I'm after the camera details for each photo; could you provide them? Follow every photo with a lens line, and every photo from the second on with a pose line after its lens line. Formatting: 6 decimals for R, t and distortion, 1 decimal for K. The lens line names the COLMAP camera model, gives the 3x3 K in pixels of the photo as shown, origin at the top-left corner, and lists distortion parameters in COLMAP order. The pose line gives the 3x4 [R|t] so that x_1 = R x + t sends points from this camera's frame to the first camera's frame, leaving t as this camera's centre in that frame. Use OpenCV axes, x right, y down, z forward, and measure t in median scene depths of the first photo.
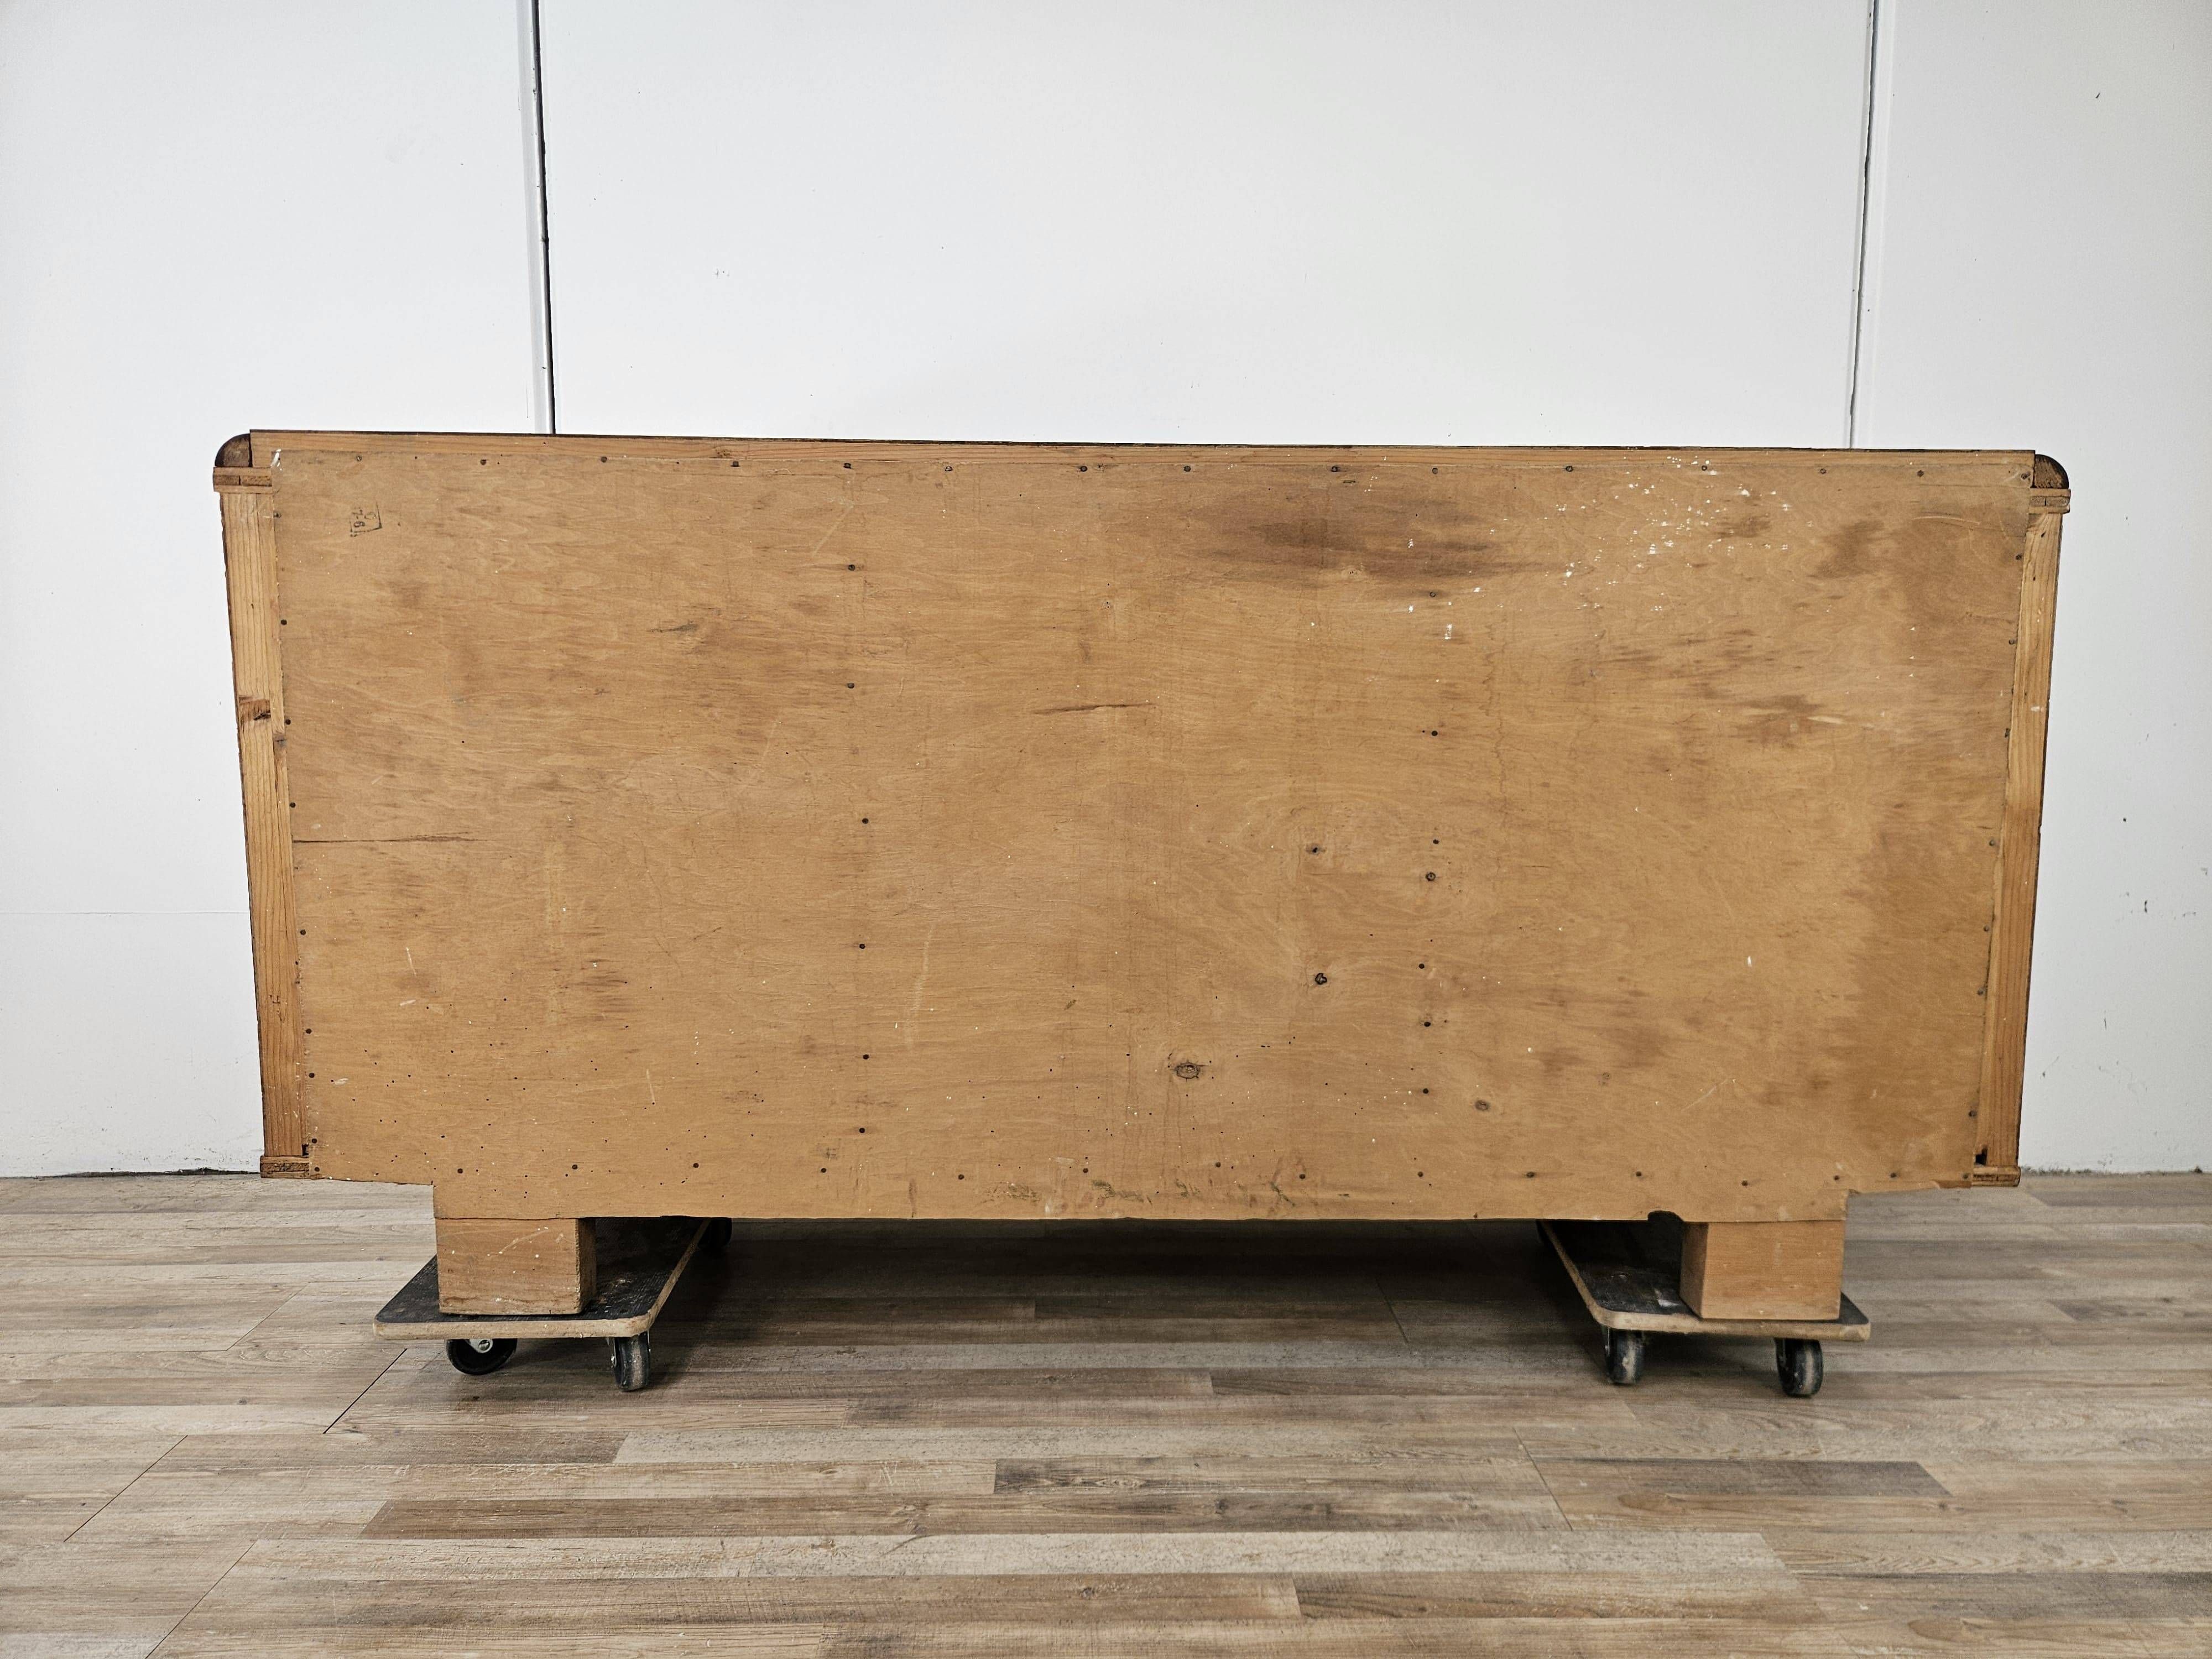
lens RADIAL K [[1499.2, 0, 1107.3], [0, 1499.2, 821.1], [0, 0, 1]] dist [0.054654, -0.054916]
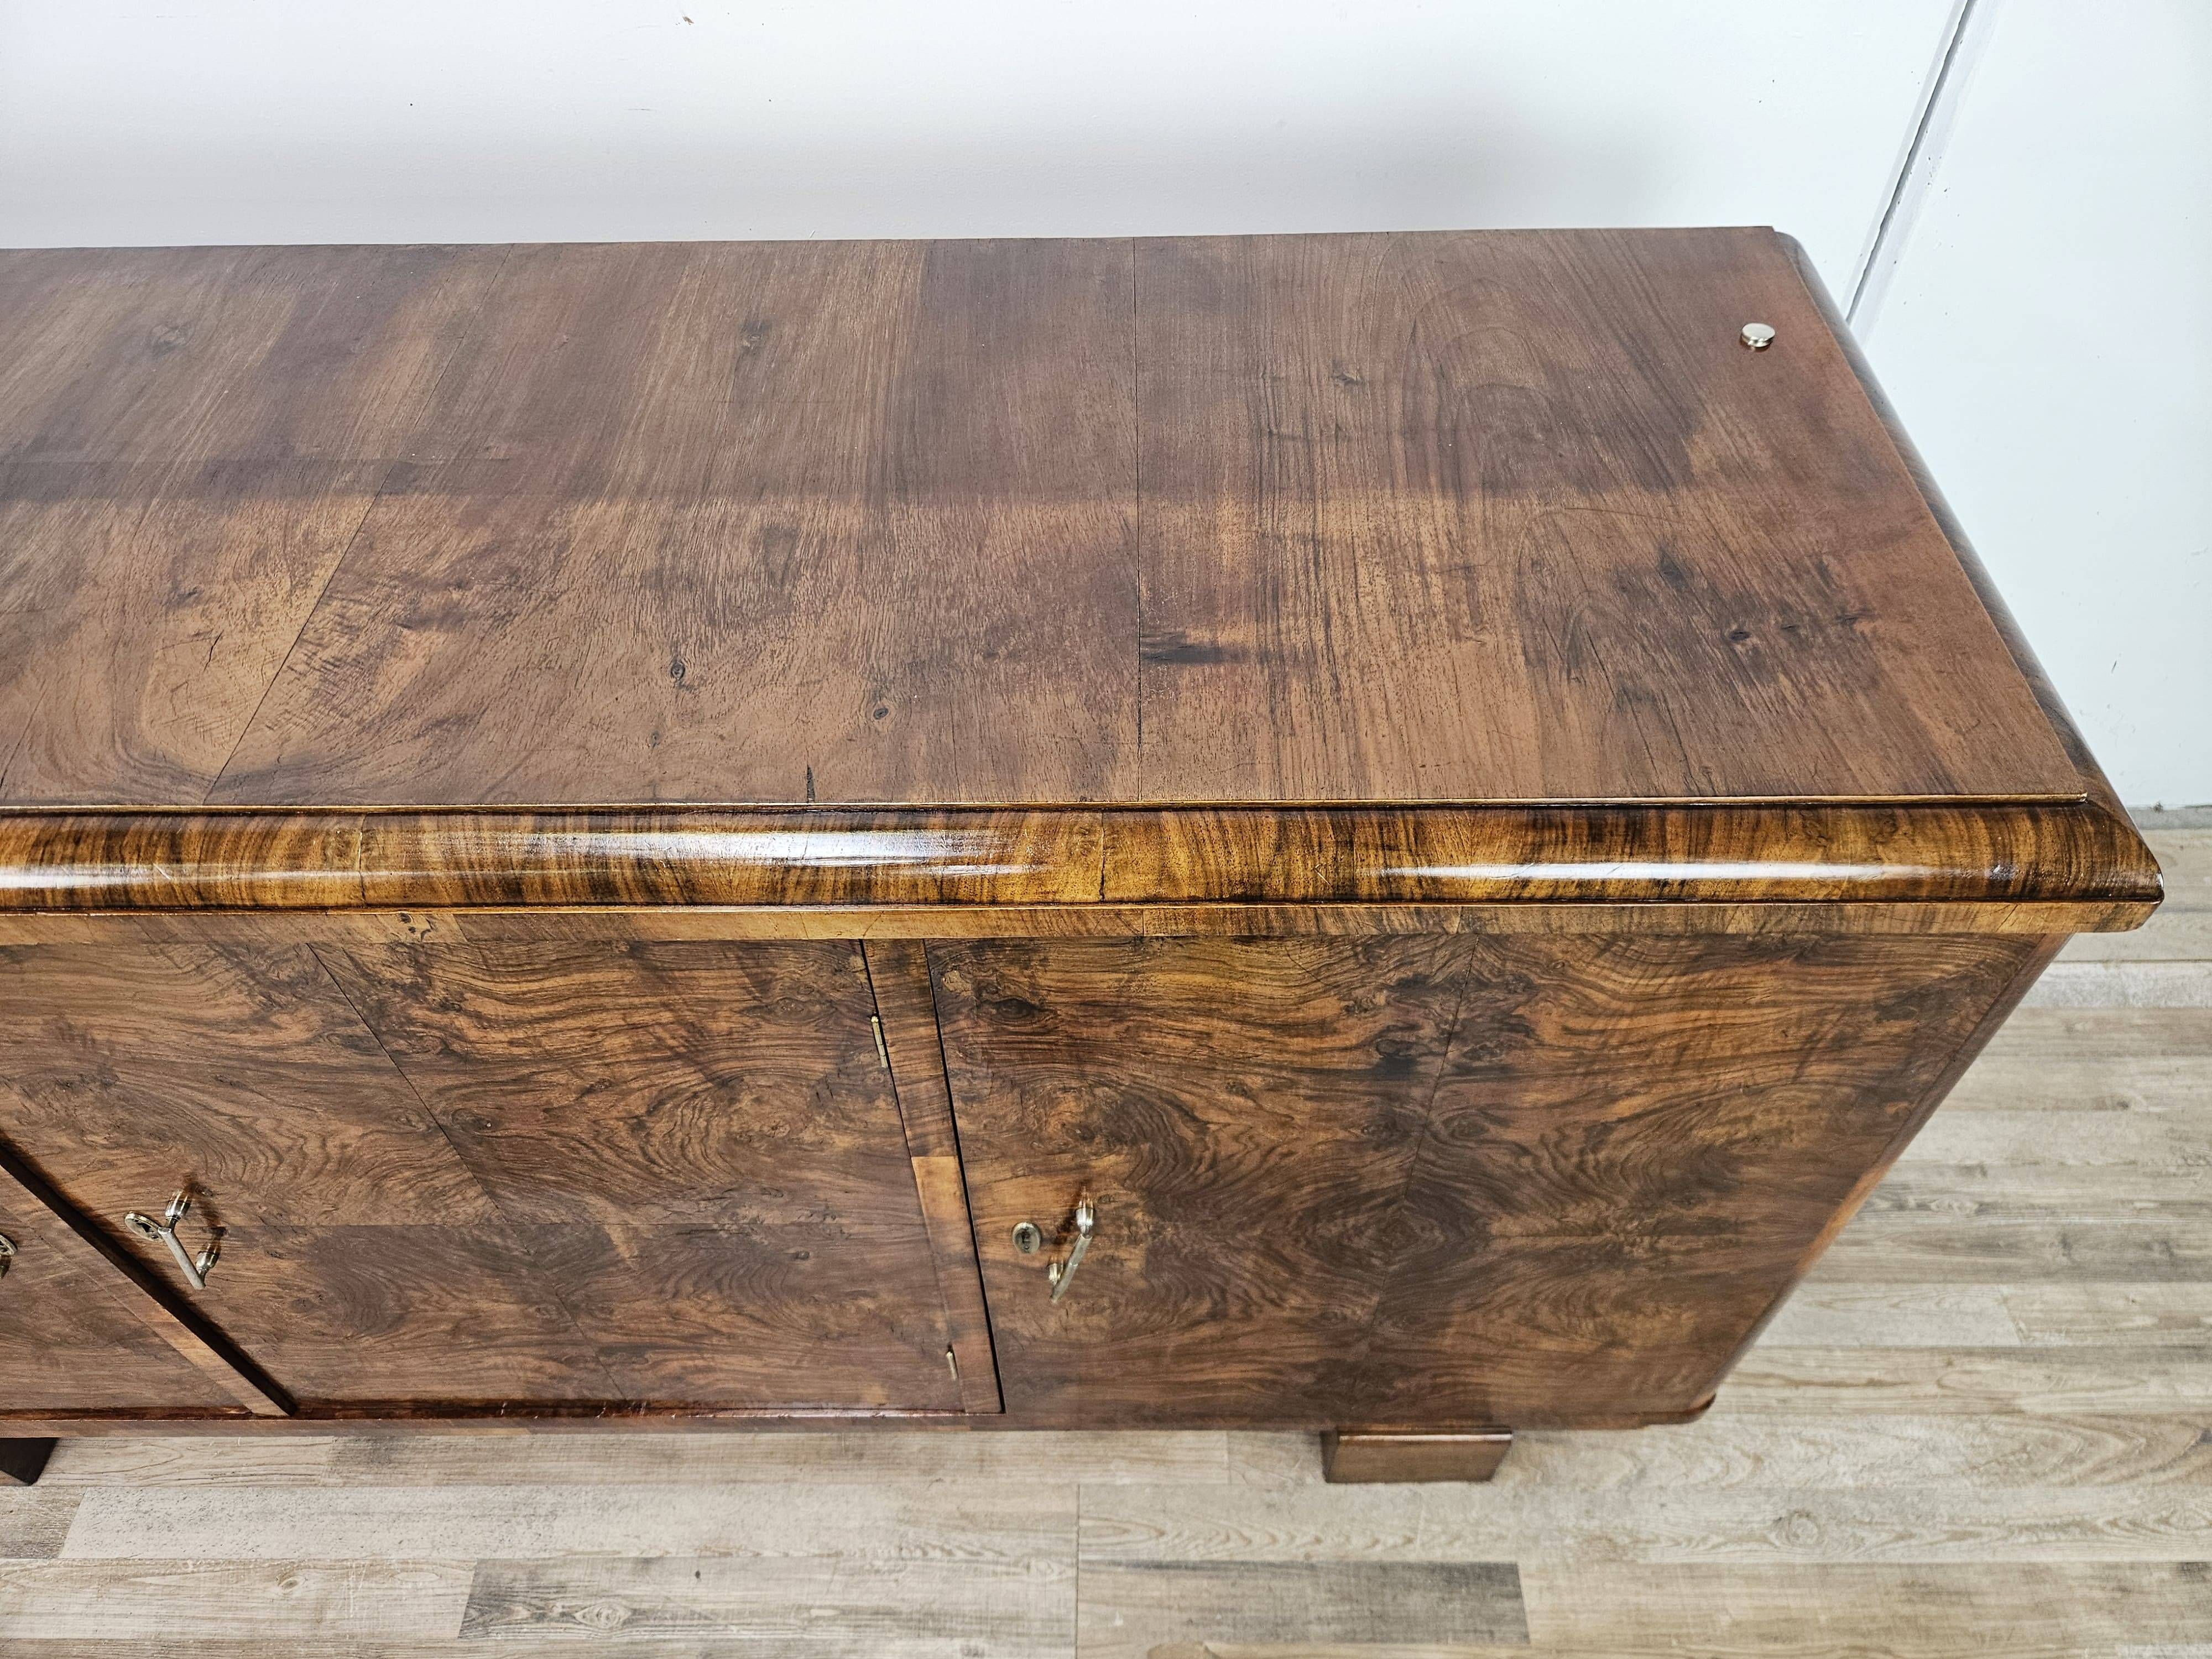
lens RADIAL K [[1499.2, 0, 1106.9], [0, 1499.2, 817.8], [0, 0, 1]] dist [0.054654, -0.054916]
pose [[0.999367, 0.005859, -0.035100, 0.331900], [0.019727, 0.729706, 0.683477, -0.511101], [0.029617, -0.683736, 0.729128, 0.665418]]
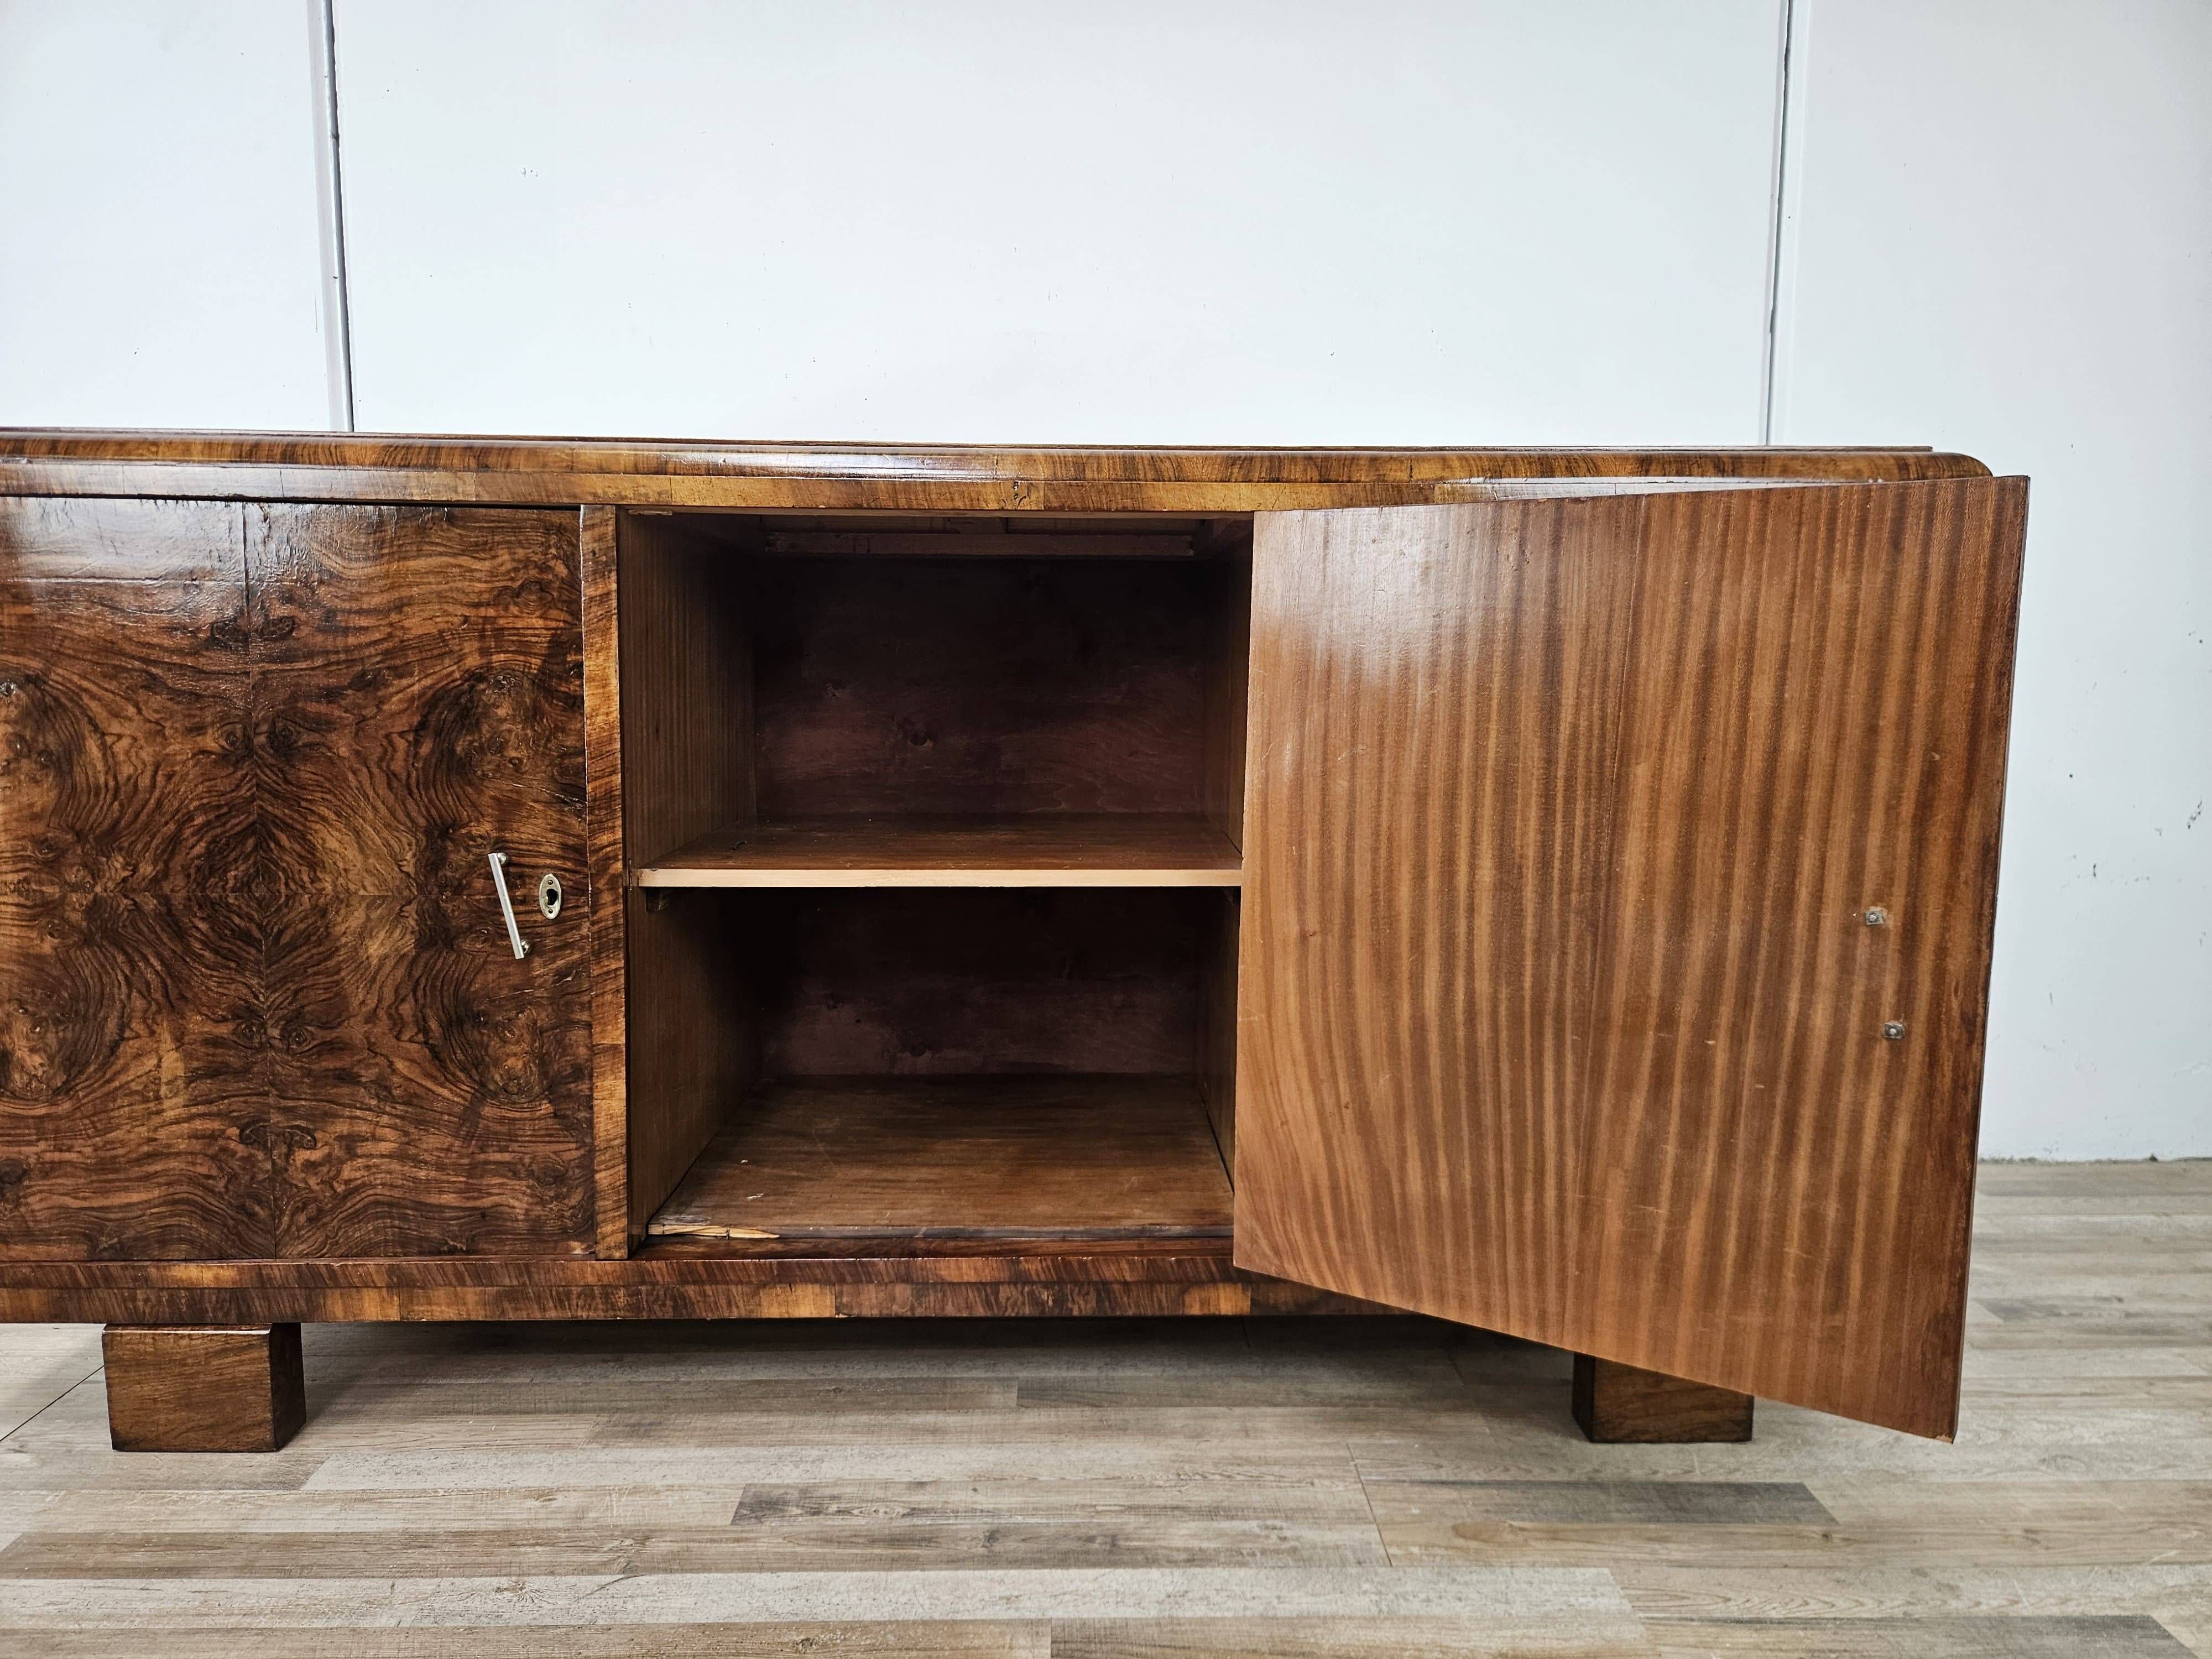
lens RADIAL K [[1499.2, 0, 1111.5], [0, 1499.2, 810.5], [0, 0, 1]] dist [0.054654, -0.054916]
pose [[0.999995, -0.000209, 0.003284, 0.135735], [0.000240, 0.999955, -0.009437, 0.044309], [-0.003282, 0.009438, 0.999950, 0.127920]]
